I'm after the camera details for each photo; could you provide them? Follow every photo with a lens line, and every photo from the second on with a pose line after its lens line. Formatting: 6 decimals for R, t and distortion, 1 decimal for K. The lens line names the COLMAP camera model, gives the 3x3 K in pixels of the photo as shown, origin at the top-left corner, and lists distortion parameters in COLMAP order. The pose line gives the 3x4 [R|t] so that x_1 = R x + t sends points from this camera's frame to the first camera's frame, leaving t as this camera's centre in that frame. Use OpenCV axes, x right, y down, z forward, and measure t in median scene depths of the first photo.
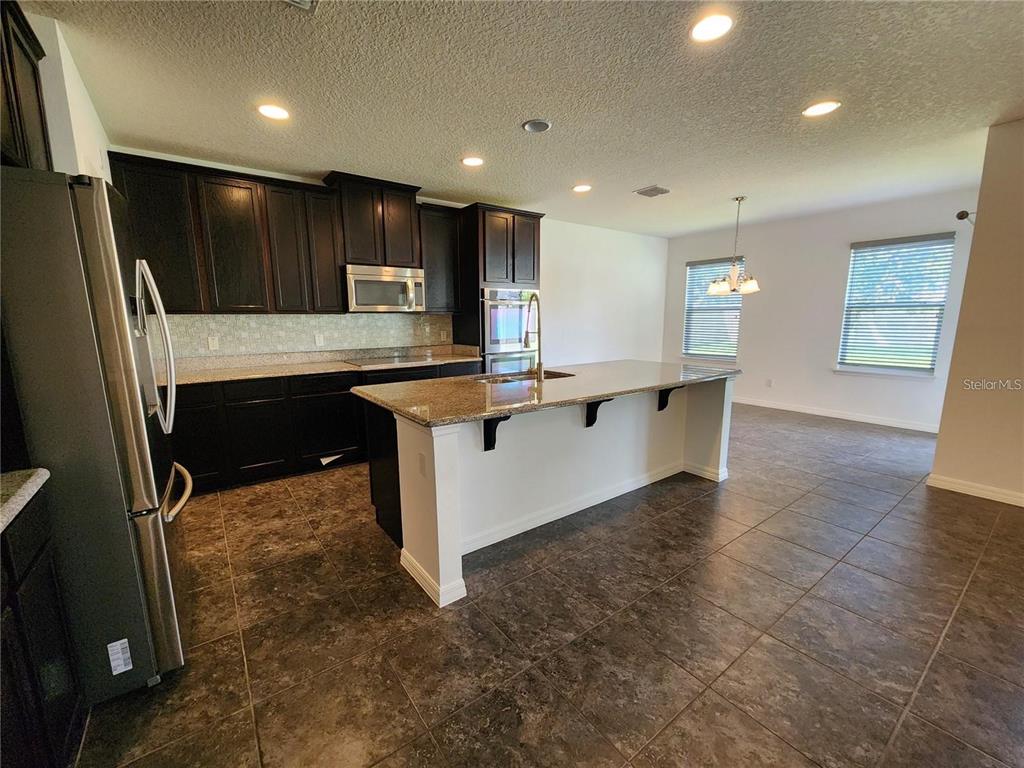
lens RADIAL K [[424.4, 0, 504.9], [0, 424.4, 388.6], [0, 0, 1]] dist [0.003387, -0.000037]
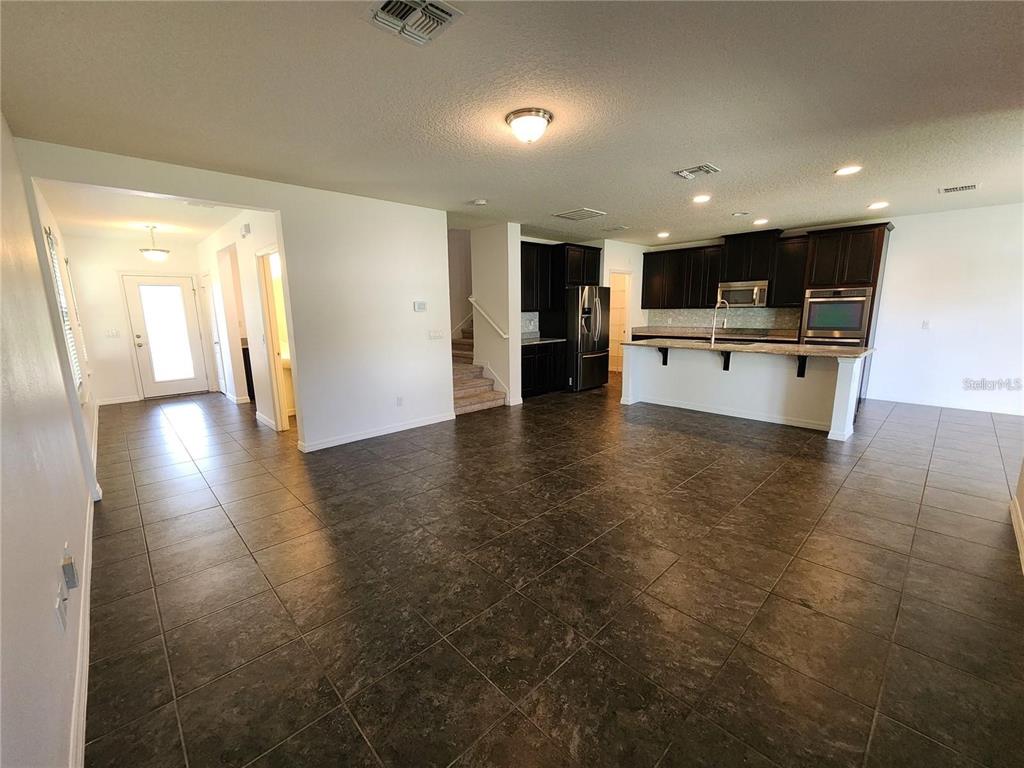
lens RADIAL K [[424.4, 0, 504.9], [0, 424.4, 388.6], [0, 0, 1]] dist [0.003387, -0.000037]
pose [[0.117712, 0.188008, -0.975088, 1.484219], [-0.158826, 0.972839, 0.168401, 0.005335], [0.980264, 0.135046, 0.144375, -0.170781]]
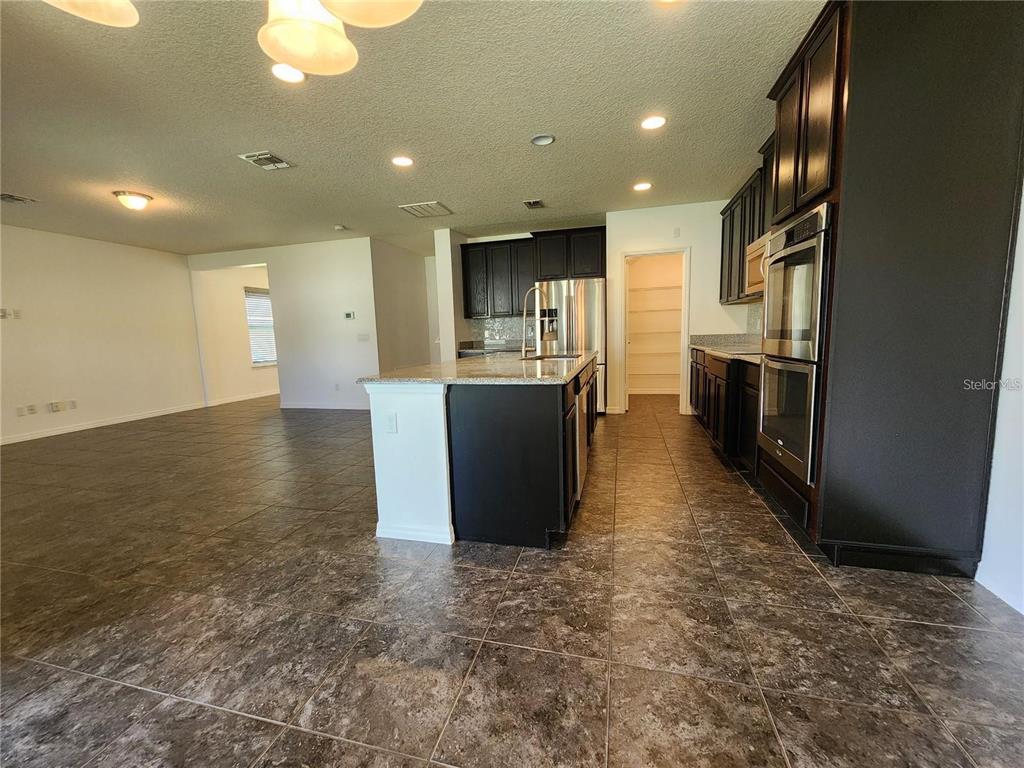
lens RADIAL K [[424.4, 0, 504.9], [0, 424.4, 388.6], [0, 0, 1]] dist [0.003387, -0.000037]
pose [[-0.781169, 0.112407, -0.614117, 0.701774], [-0.071841, 0.960939, 0.267273, -0.200047], [0.620172, 0.252904, -0.742581, 1.463178]]
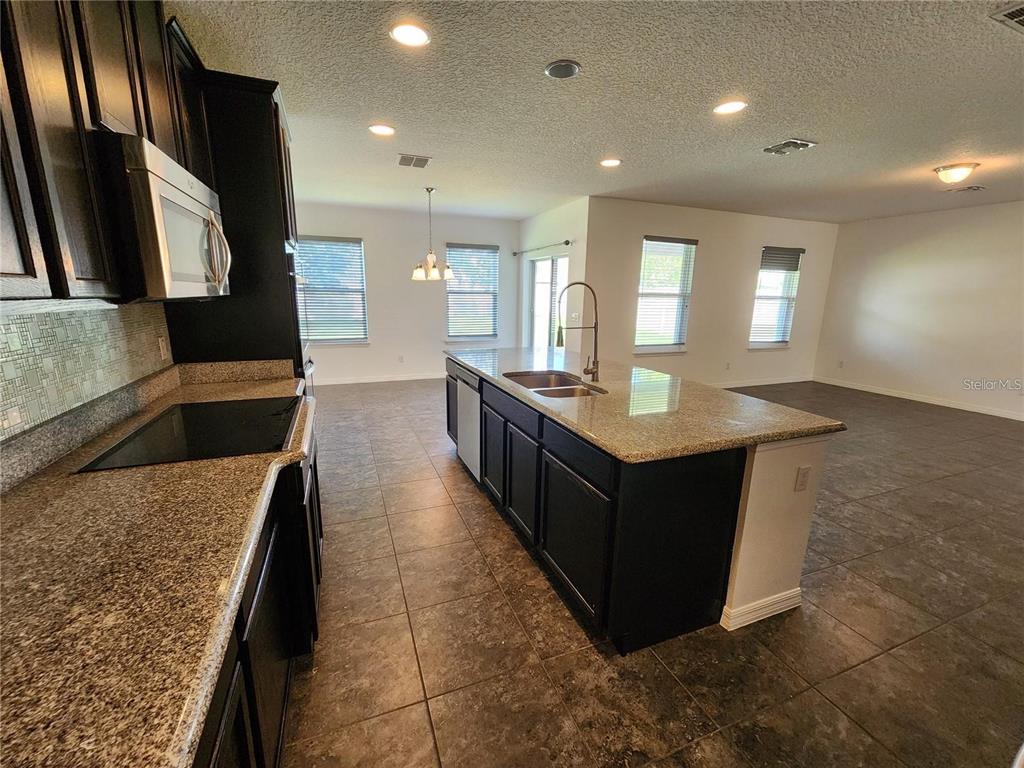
lens RADIAL K [[424.4, 0, 504.9], [0, 424.4, 388.6], [0, 0, 1]] dist [0.003387, -0.000037]
pose [[0.259392, -0.199135, 0.945019, -0.620794], [0.153777, 0.974544, 0.163148, -0.134039], [-0.953451, 0.103003, 0.283411, 0.696540]]
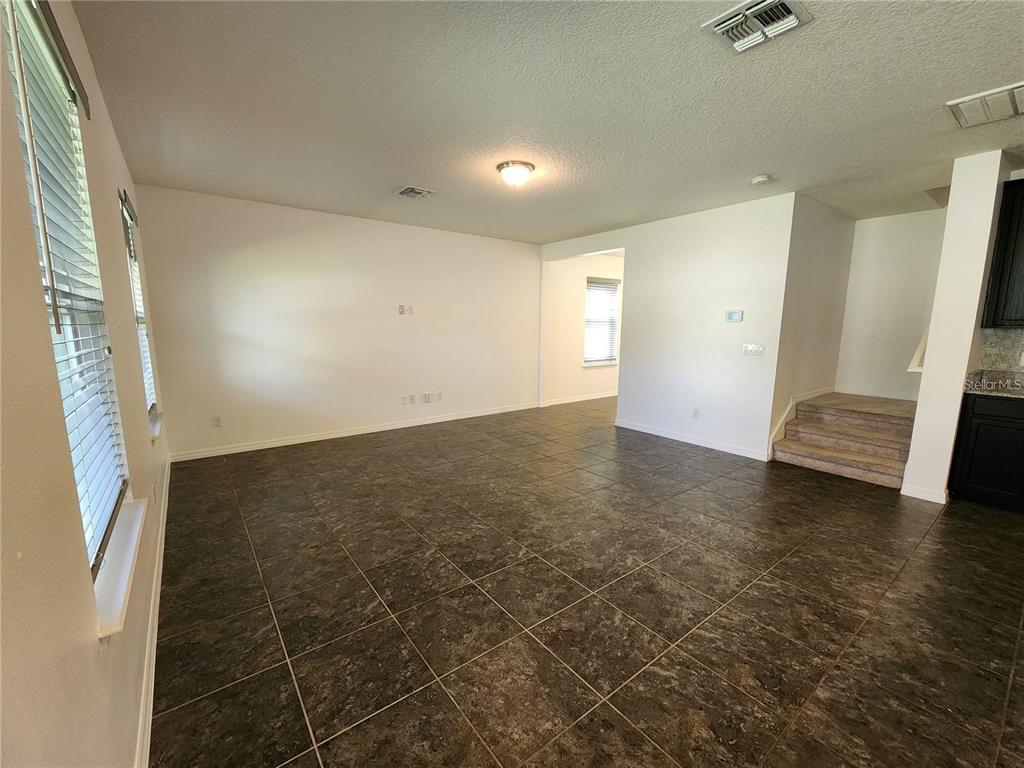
lens RADIAL K [[419.8, 0, 498.1], [0, 419.8, 386.2], [0, 0, 1]] dist [-0.014510, -0.000301]
pose [[-0.999996, 0.002051, 0.001821, 0.755128], [0.002526, 0.947394, 0.320059, -0.166295], [-0.001069, 0.320063, -0.947396, 0.879754]]
